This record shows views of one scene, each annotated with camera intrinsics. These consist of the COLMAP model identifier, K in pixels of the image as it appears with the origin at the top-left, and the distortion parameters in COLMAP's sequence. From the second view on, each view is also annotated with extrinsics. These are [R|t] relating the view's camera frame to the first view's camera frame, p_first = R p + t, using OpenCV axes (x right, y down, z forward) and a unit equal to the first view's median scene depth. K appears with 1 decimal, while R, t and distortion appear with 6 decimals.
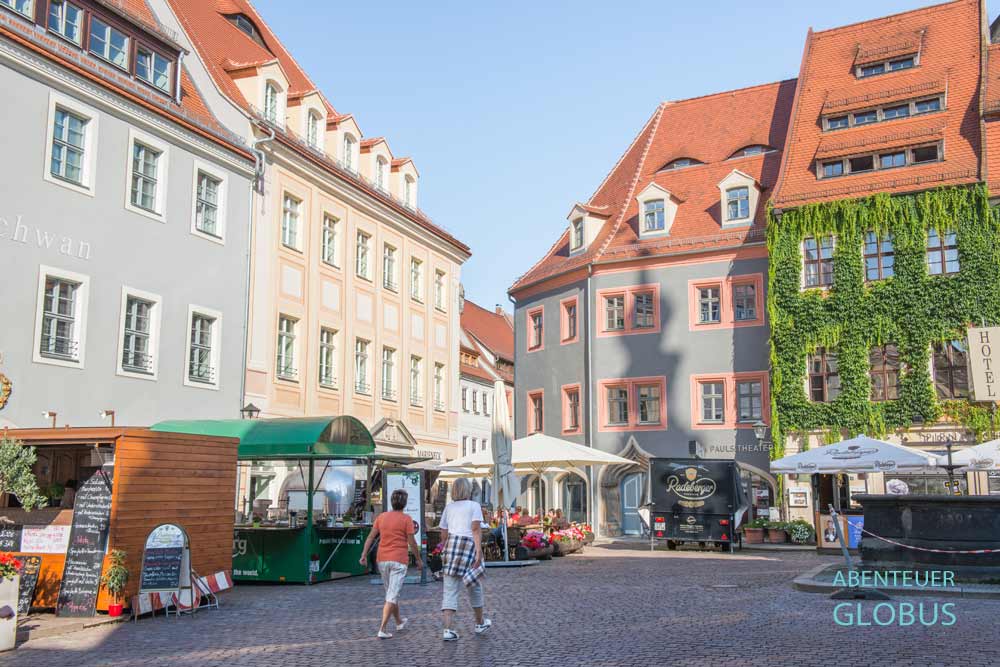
lens RADIAL K [[1014.6, 0, 502.8], [0, 1014.6, 334.3], [0, 0, 1]] dist [0.057160, 0.000000]
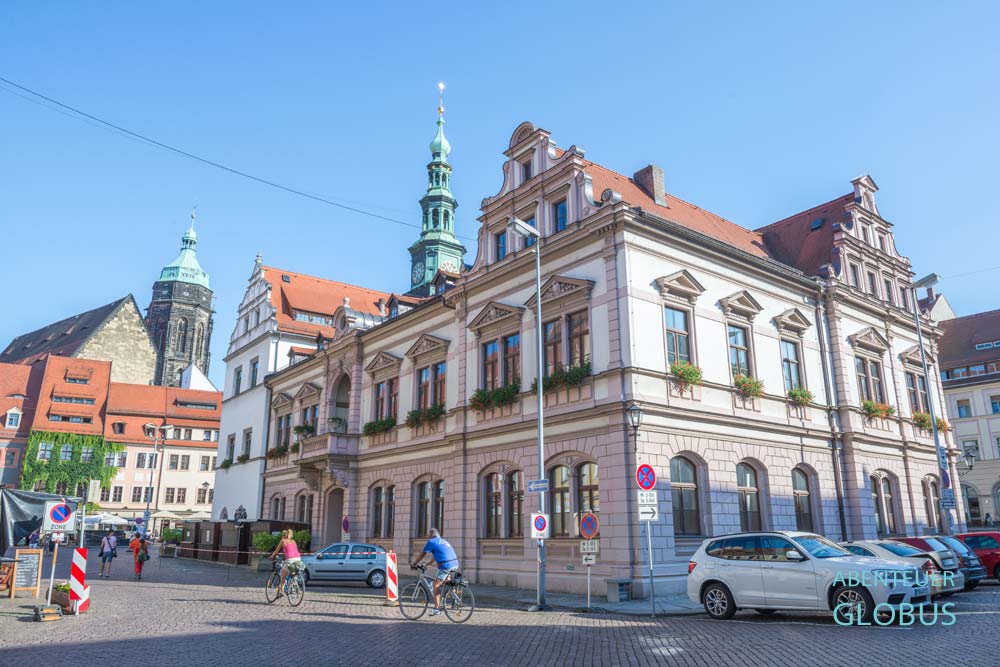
lens RADIAL K [[699.5, 0, 496.8], [0, 699.5, 335.3], [0, 0, 1]] dist [-0.037523, -0.006867]
pose [[0.492454, 0.234616, 0.838119, -0.752945], [-0.133378, 0.971950, -0.193710, -0.173363], [-0.860058, -0.016394, 0.509934, -1.086449]]
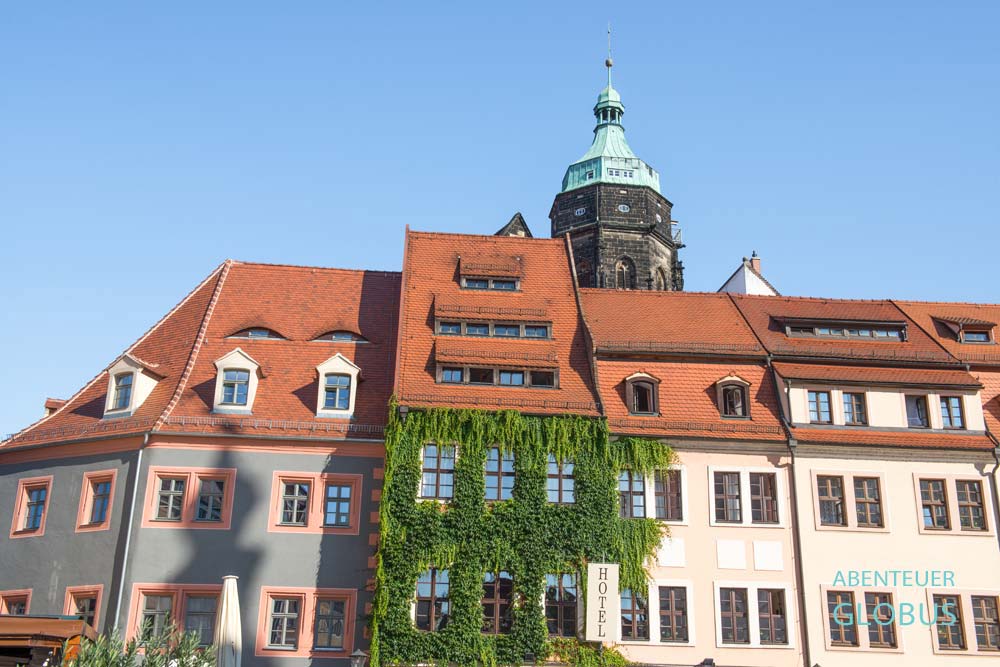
lens RADIAL K [[1109.5, 0, 507.3], [0, 1109.5, 337.9], [0, 0, 1]] dist [0.091782, 0.000000]
pose [[0.816565, 0.206750, 0.538958, -0.187177], [-0.106237, 0.971536, -0.211734, 0.015664], [-0.567393, 0.115637, 0.815287, 0.129629]]
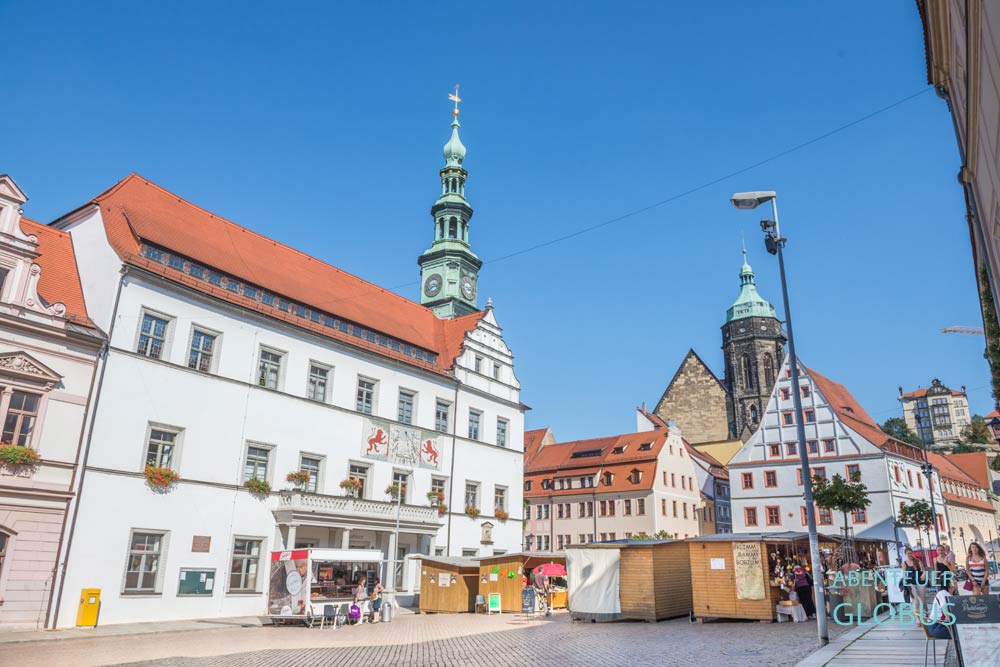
lens RADIAL K [[699.5, 0, 503.8], [0, 699.5, 331.9], [0, 0, 1]] dist [-0.037523, -0.006867]
pose [[0.978971, -0.047776, -0.198327, 0.865959], [0.015094, 0.986489, -0.163130, -0.286366], [0.203441, 0.156706, 0.966465, -1.549878]]
